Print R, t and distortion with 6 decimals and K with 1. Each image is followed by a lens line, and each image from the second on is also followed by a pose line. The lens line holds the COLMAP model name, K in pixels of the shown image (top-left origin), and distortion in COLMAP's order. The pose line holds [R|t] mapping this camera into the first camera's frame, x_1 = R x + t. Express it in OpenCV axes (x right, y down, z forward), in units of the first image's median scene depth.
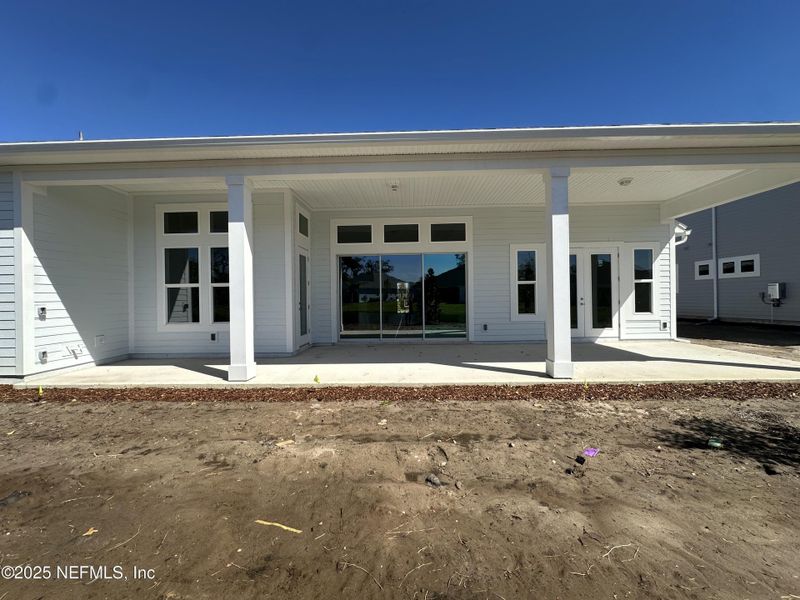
lens RADIAL K [[317.3, 0, 400.0], [0, 317.3, 300.0], [0, 0, 1]] dist [-0.000021, 0.000049]
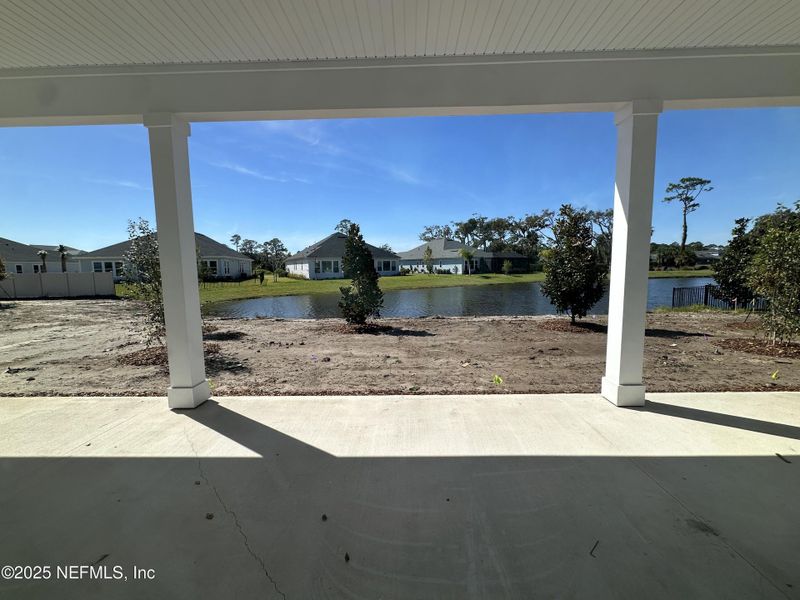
lens RADIAL K [[317.3, 0, 400.0], [0, 317.3, 300.0], [0, 0, 1]] dist [-0.000021, 0.000049]
pose [[-0.999611, 0.027410, -0.005137, 0.001722], [0.026776, 0.994838, 0.097878, -0.052720], [0.007794, 0.097703, -0.995185, 1.510570]]
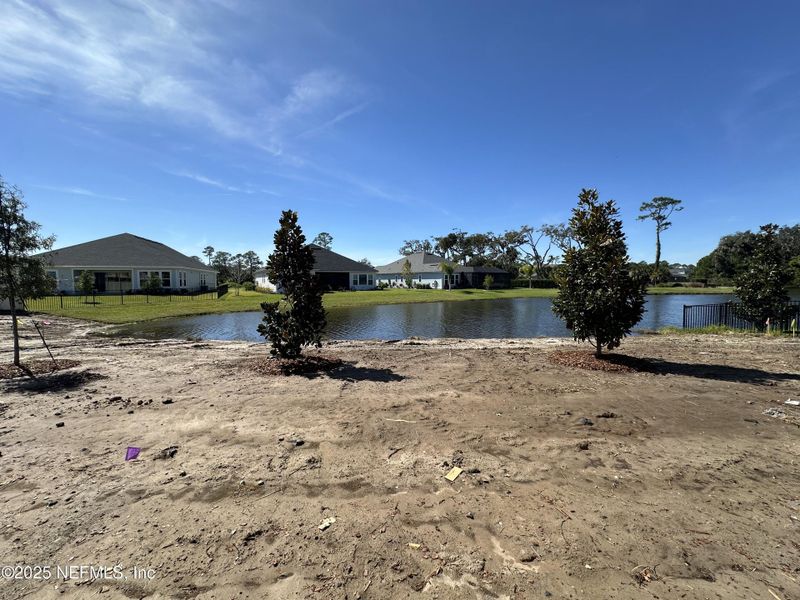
lens RADIAL K [[317.3, 0, 400.0], [0, 317.3, 300.0], [0, 0, 1]] dist [-0.000021, 0.000049]
pose [[-0.997494, 0.020634, -0.067675, -0.098597], [0.017124, 0.998498, 0.052036, -0.024049], [0.068647, 0.050747, -0.996350, 0.986990]]
